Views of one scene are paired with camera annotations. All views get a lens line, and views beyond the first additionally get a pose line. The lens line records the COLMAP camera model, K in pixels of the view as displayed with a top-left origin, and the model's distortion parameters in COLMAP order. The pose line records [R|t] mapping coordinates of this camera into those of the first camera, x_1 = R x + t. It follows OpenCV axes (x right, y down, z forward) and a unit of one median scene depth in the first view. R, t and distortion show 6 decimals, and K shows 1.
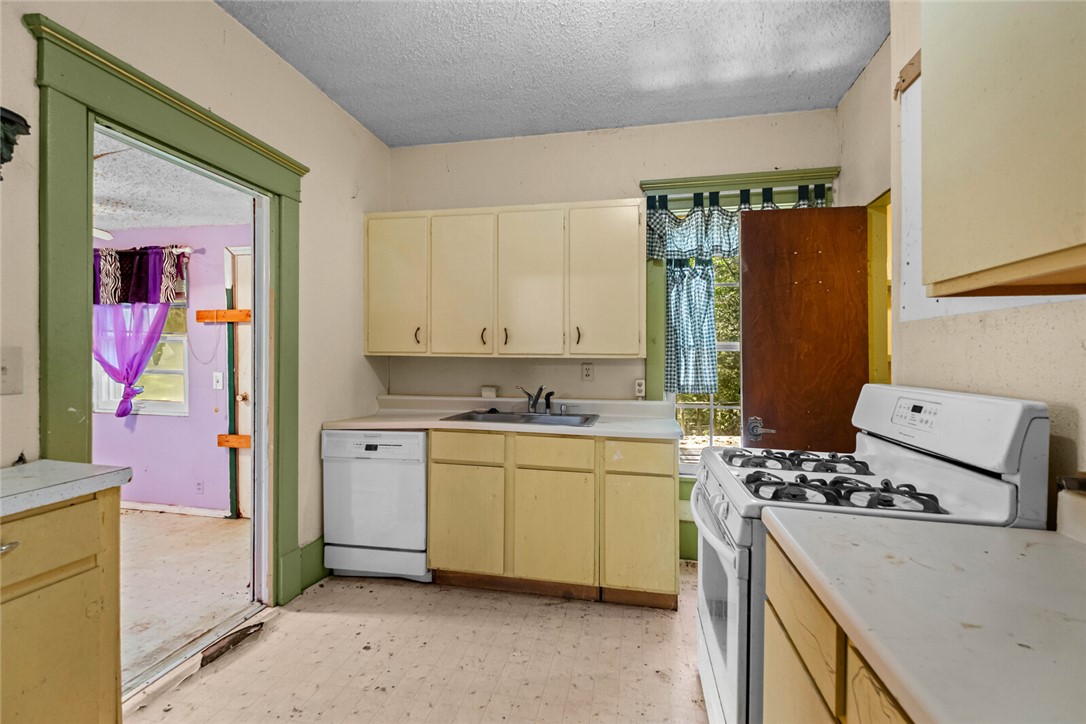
lens RADIAL K [[468.1, 0, 540.3], [0, 468.1, 355.5], [0, 0, 1]] dist [0.016429, -0.014105]
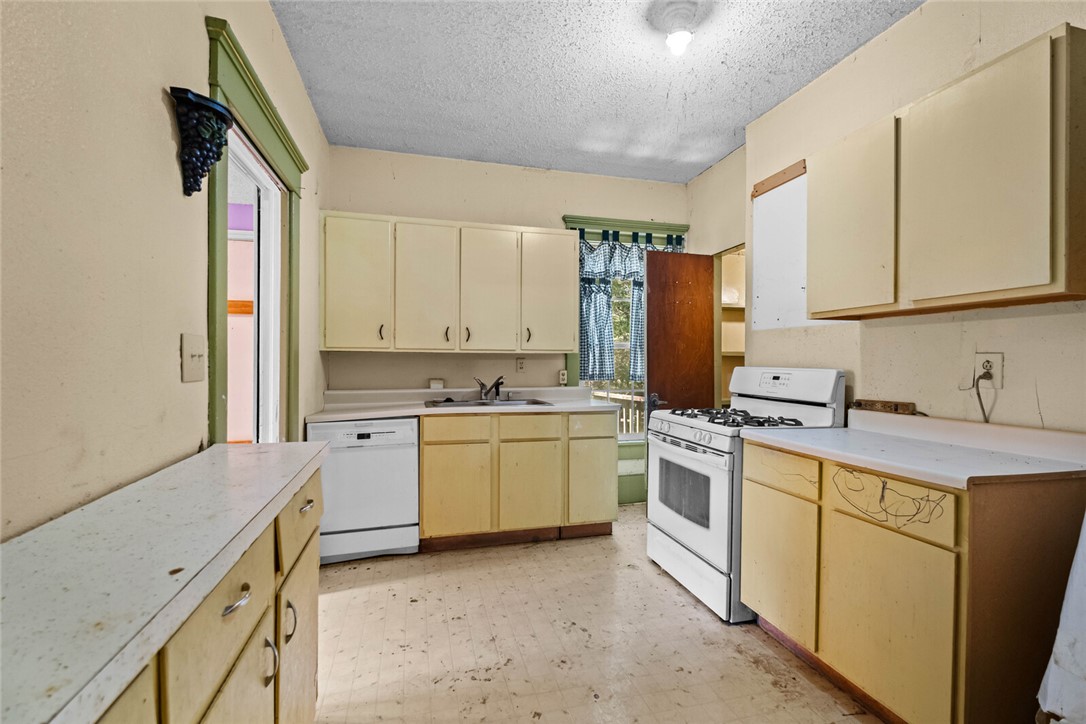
lens RADIAL K [[470.9, 0, 542.2], [0, 470.9, 360.3], [0, 0, 1]] dist [0.001555, -0.003268]
pose [[0.894921, -0.004849, 0.446198, -0.483301], [0.001300, 0.999965, 0.008259, 0.015656], [-0.446223, -0.006811, 0.894896, -0.141313]]
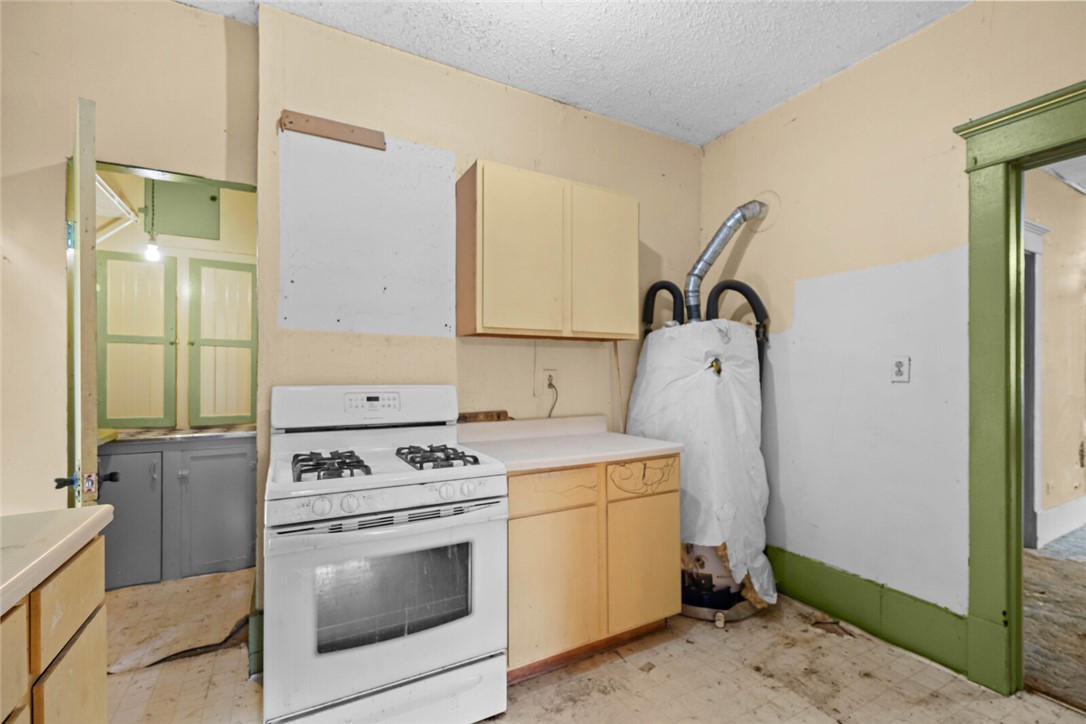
lens RADIAL K [[475.2, 0, 535.8], [0, 475.2, 370.9], [0, 0, 1]] dist [0.001017, -0.000425]
pose [[-0.642650, -0.008751, 0.766110, -0.348213], [-0.011197, 0.999935, 0.002029, 0.011636], [-0.766078, -0.007274, -0.642706, 0.877239]]
